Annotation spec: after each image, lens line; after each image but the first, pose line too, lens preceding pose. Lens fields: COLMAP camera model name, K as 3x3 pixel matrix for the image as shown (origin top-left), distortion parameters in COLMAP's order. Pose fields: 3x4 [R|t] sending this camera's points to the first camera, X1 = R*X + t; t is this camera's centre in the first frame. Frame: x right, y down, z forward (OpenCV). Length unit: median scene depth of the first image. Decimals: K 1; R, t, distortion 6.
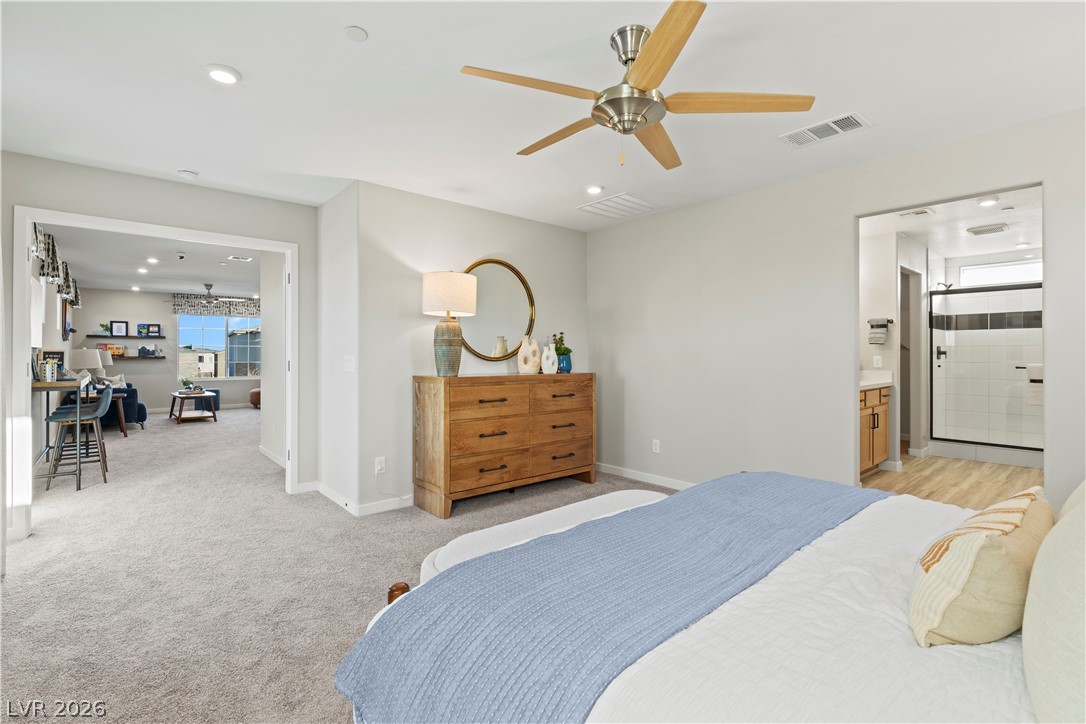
lens RADIAL K [[502.4, 0, 541.7], [0, 502.4, 354.9], [0, 0, 1]] dist [-0.002786, -0.000190]
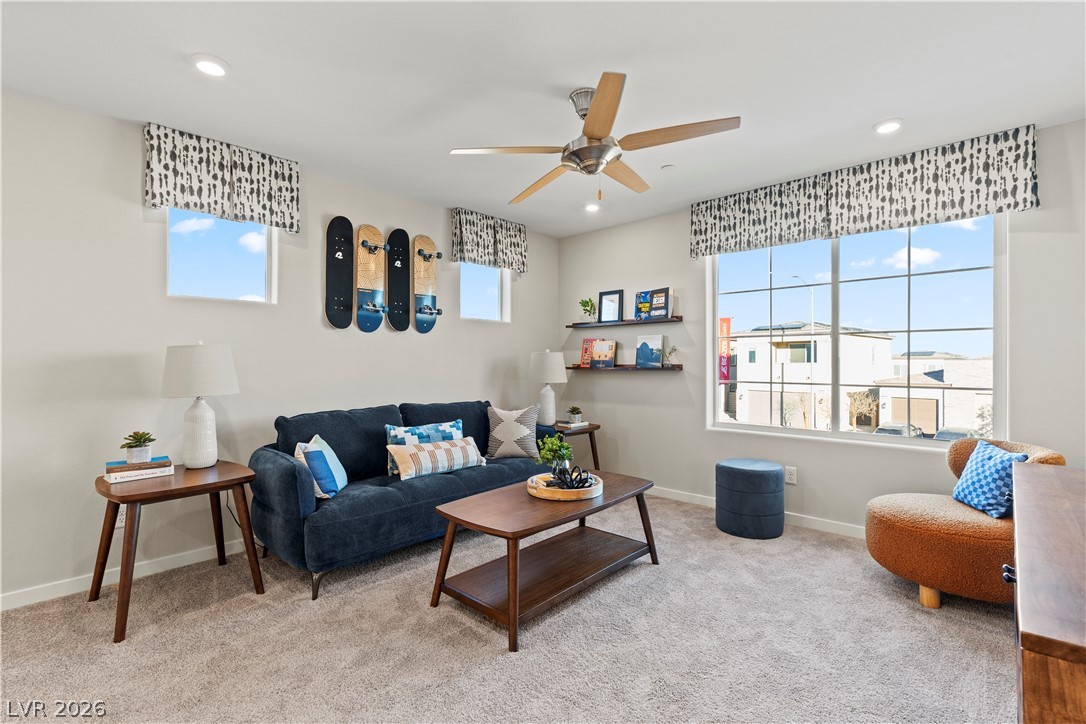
lens RADIAL K [[509.6, 0, 530.0], [0, 509.6, 361.1], [0, 0, 1]] dist [0.001342, 0.000303]
pose [[0.076140, 0.002668, -0.997094, -0.362384], [0.005052, 0.999983, 0.003062, -0.002217], [0.997084, -0.005270, 0.076125, 0.888508]]
